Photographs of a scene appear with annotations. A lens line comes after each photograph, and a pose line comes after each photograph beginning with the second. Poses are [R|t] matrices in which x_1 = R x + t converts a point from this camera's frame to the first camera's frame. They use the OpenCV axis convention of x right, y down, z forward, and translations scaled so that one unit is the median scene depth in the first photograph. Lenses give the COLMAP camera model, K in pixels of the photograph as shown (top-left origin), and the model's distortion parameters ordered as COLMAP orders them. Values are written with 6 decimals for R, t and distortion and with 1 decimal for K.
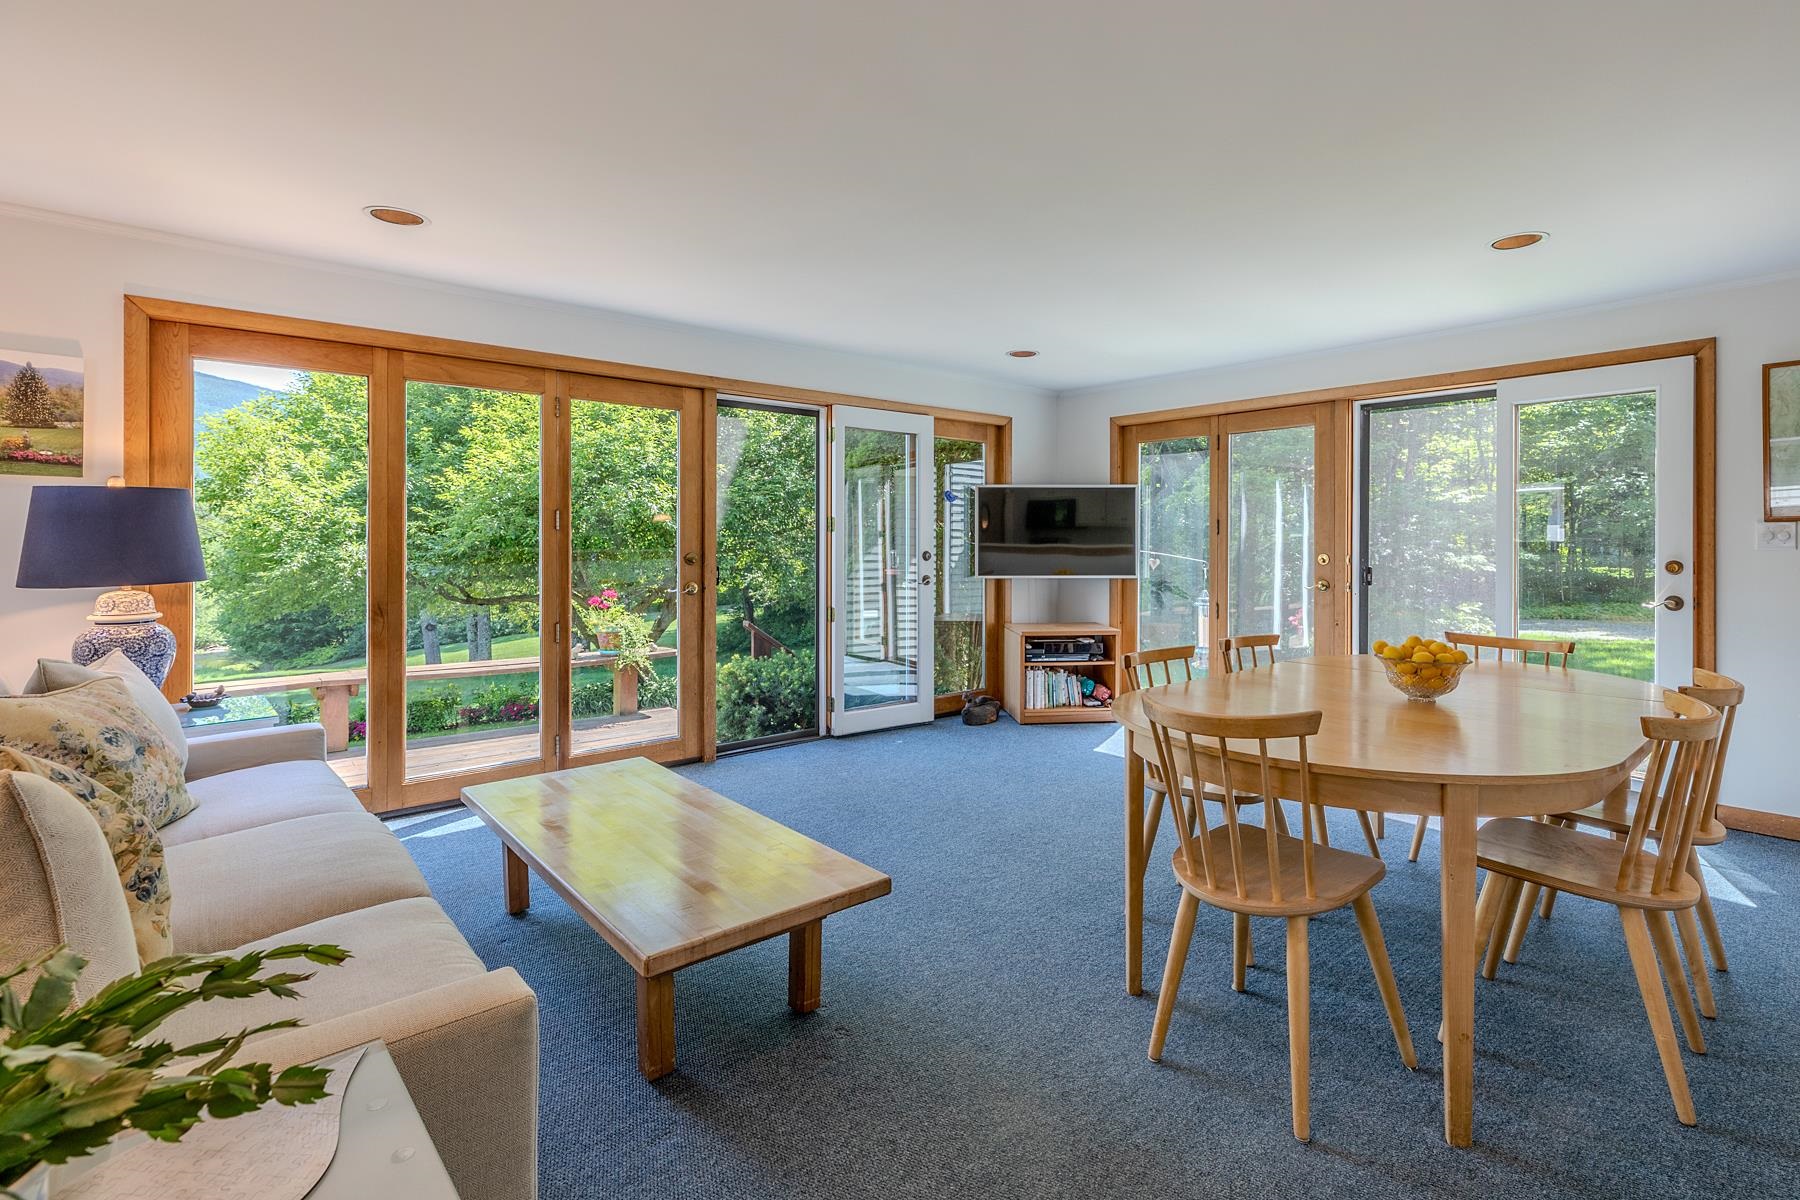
lens RADIAL K [[836.0, 0, 932.2], [0, 836.0, 546.2], [0, 0, 1]] dist [-0.002759, -0.000206]
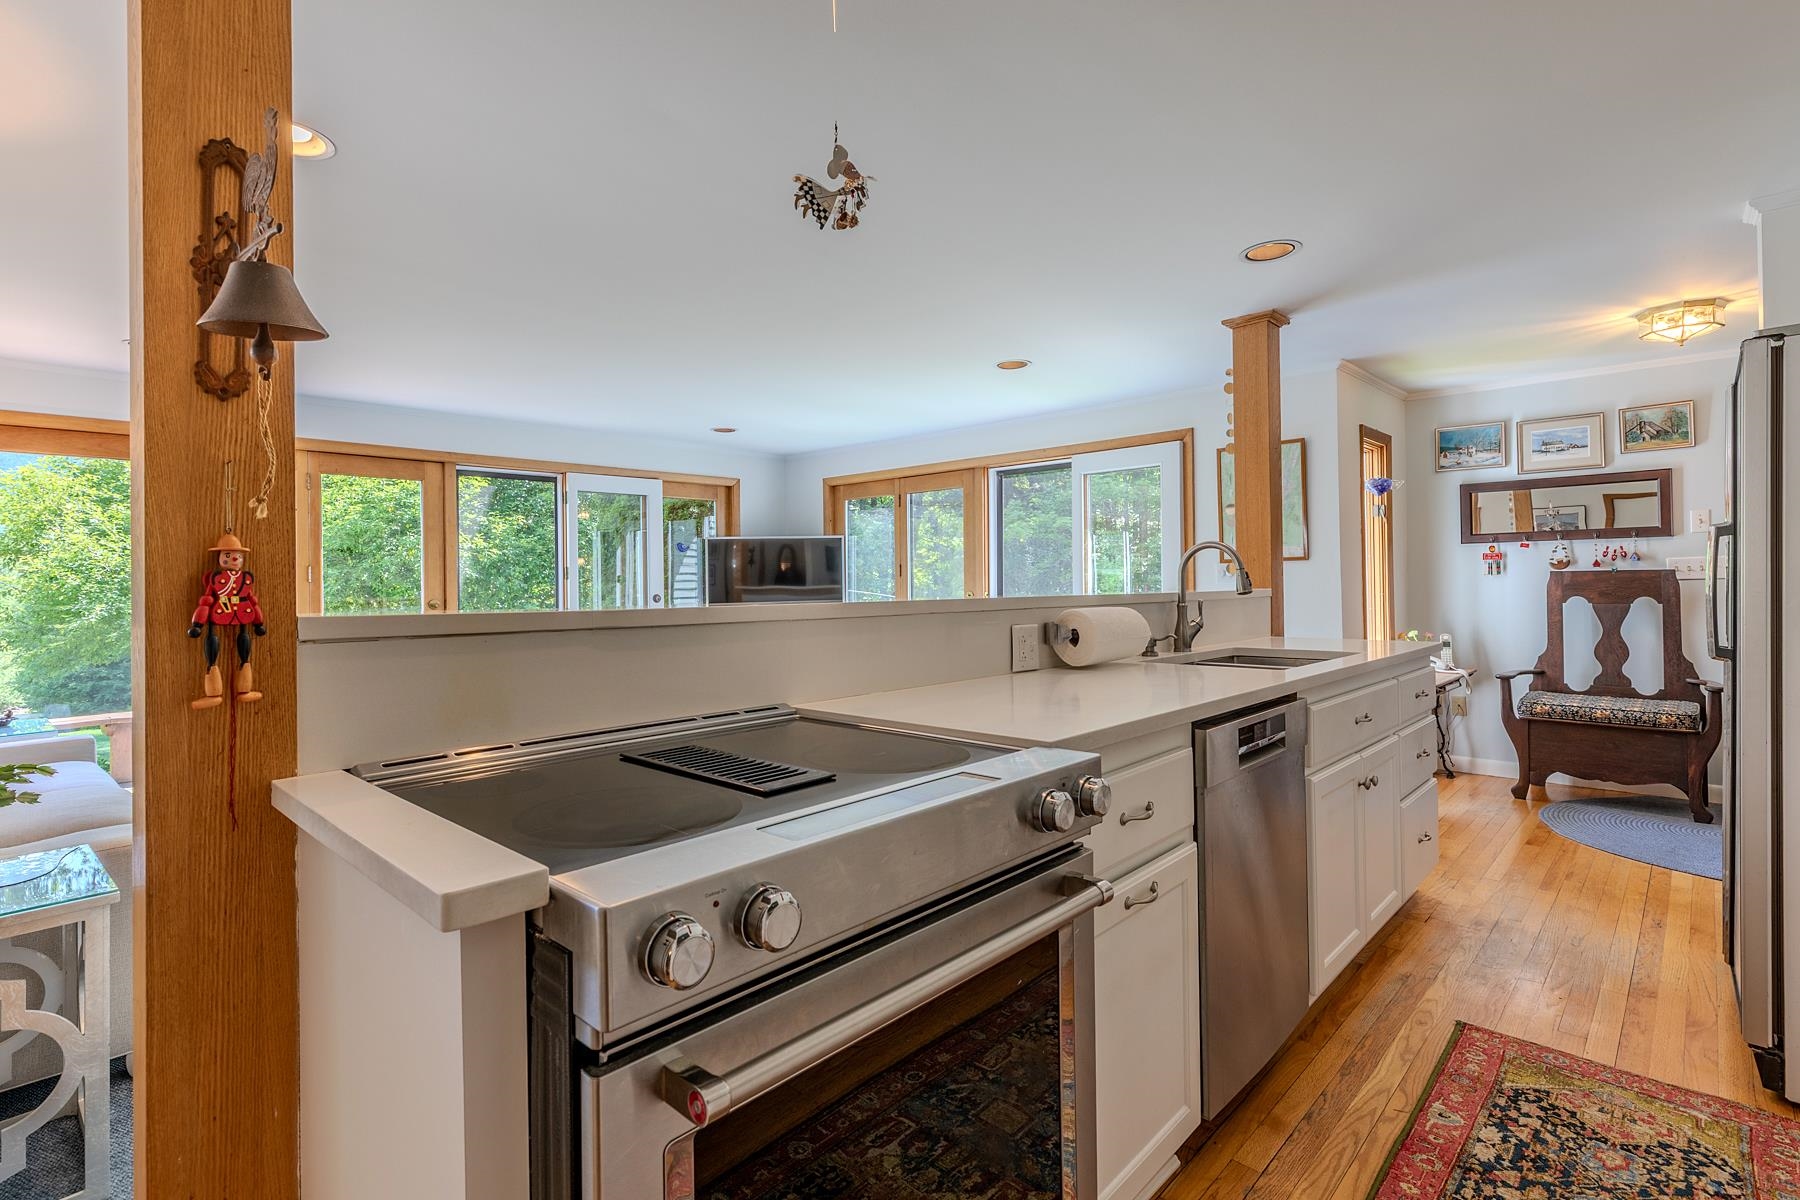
lens RADIAL K [[848.4, 0, 873.0], [0, 848.4, 581.5], [0, 0, 1]] dist [-0.000870, -0.000583]
pose [[0.996434, -0.015422, 0.082953, 0.188608], [0.015989, 0.999853, -0.006178, 0.000511], [-0.082845, 0.007483, 0.996534, -0.211410]]
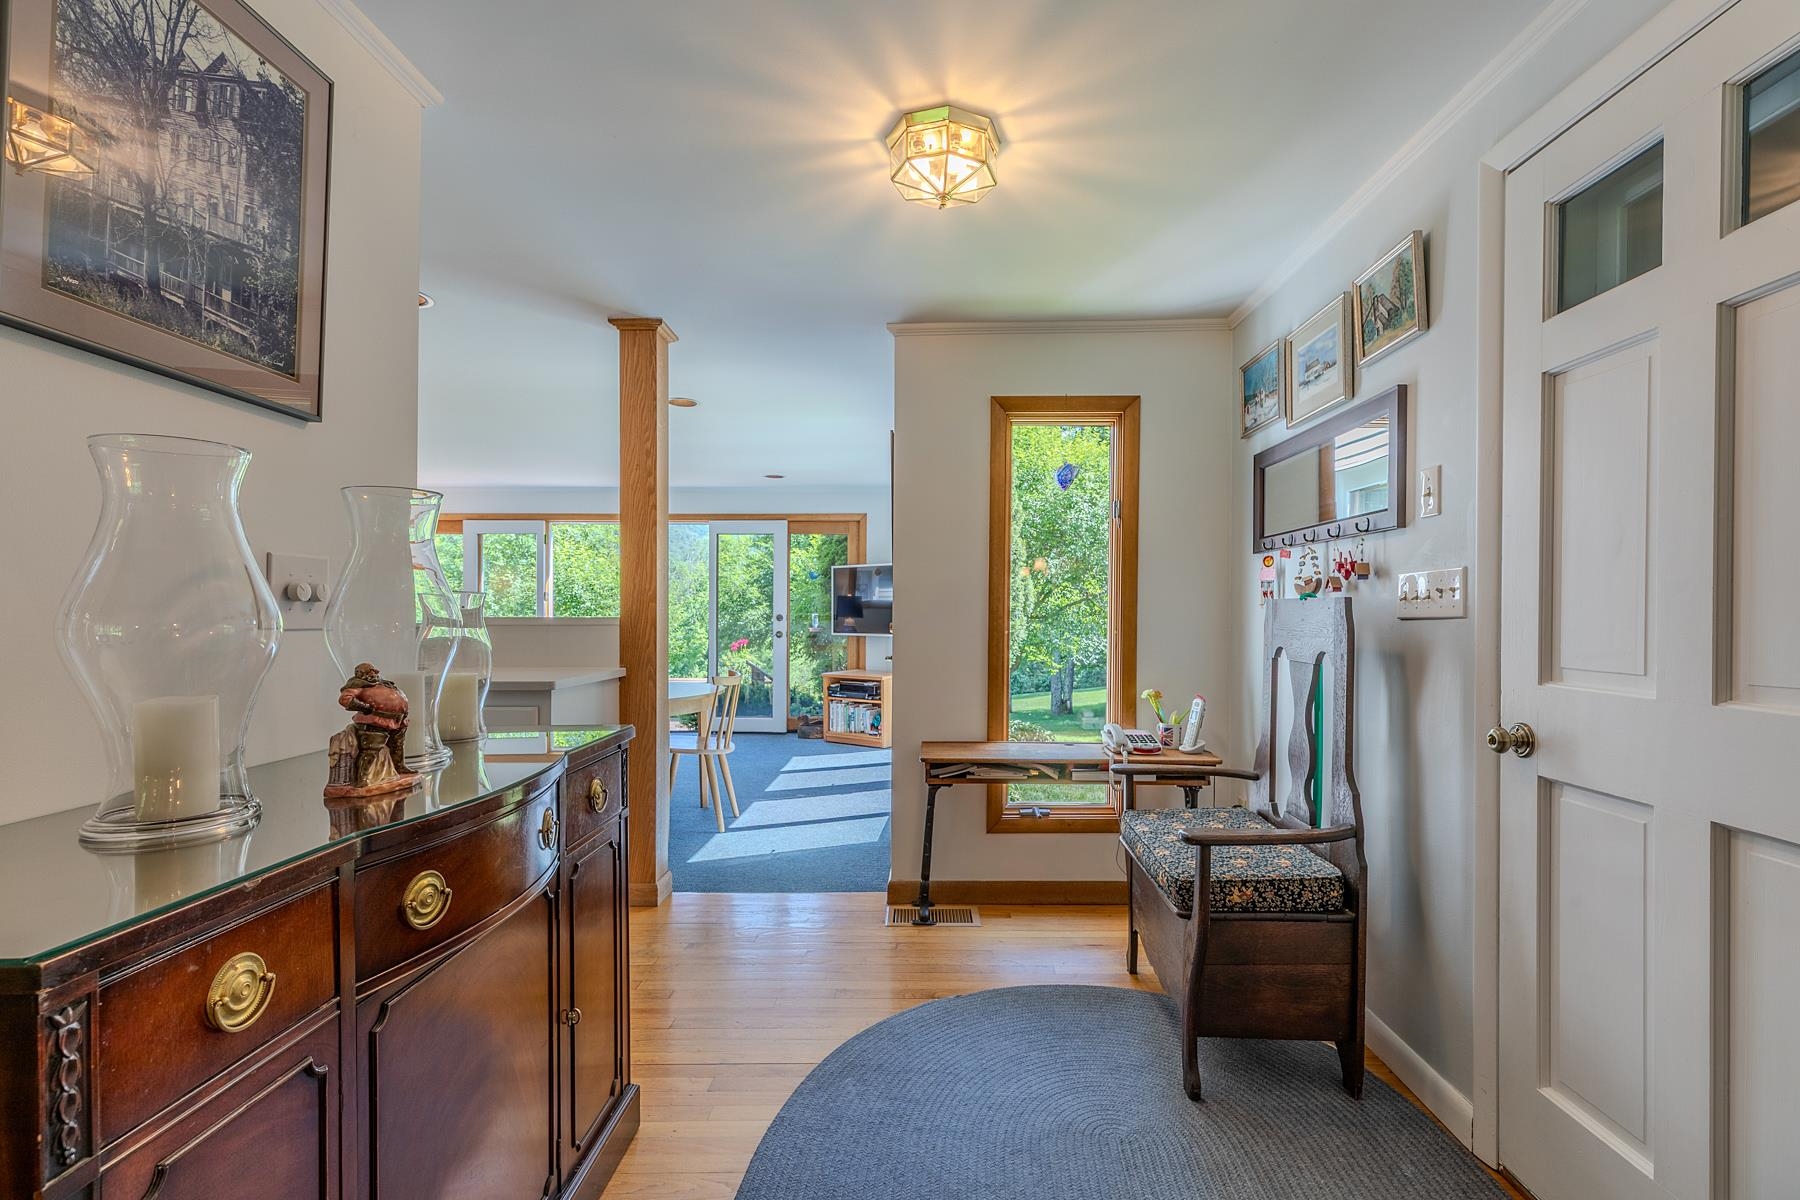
lens RADIAL K [[817.4, 0, 904.6], [0, 817.4, 592.6], [0, 0, 1]] dist [0.003859, 0.001562]
pose [[0.728085, -0.011476, -0.685391, 1.060852], [-0.003395, 0.999787, -0.020346, -0.003045], [0.685479, 0.017140, 0.727891, 0.111153]]
